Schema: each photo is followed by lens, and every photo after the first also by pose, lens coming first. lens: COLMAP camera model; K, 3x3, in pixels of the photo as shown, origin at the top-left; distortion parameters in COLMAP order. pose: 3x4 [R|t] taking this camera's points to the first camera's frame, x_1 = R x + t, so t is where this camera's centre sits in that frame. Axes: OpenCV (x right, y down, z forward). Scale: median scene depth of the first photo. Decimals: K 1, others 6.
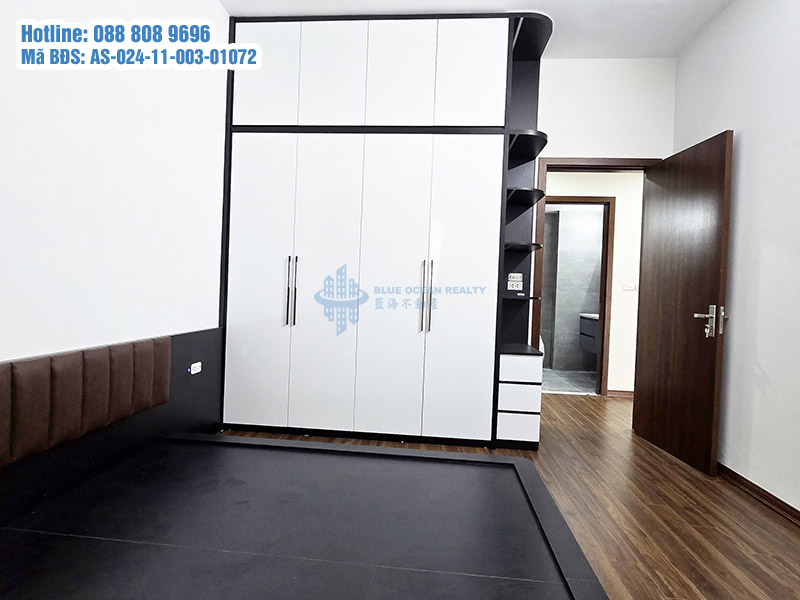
lens RADIAL K [[435.4, 0, 400.0], [0, 435.4, 300.0], [0, 0, 1]] dist [-0.003791, -0.000781]
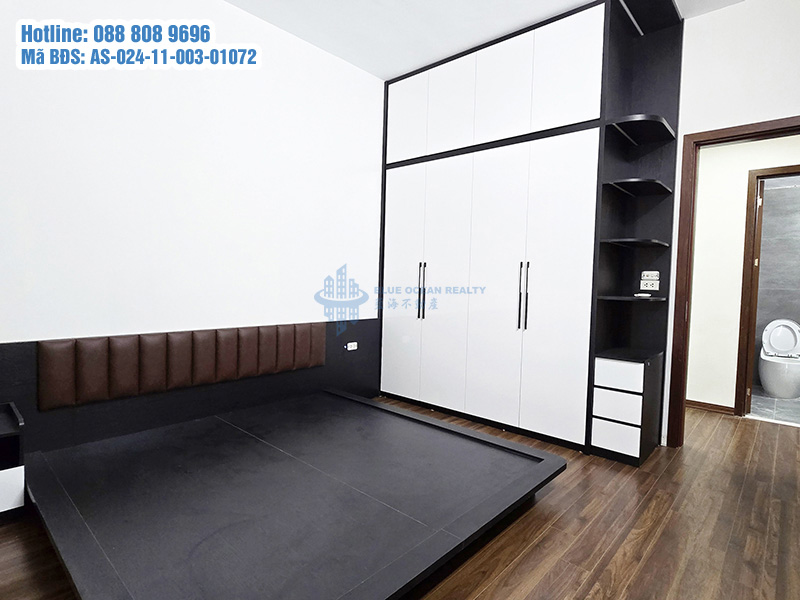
lens RADIAL K [[425.5, 0, 400.0], [0, 425.5, 300.0], [0, 0, 1]] dist [-0.006683, -0.001062]
pose [[0.806514, 0.013819, -0.591053, 0.431558], [-0.012324, 0.999903, 0.006562, -0.001900], [0.591086, 0.001992, 0.806606, -0.007291]]
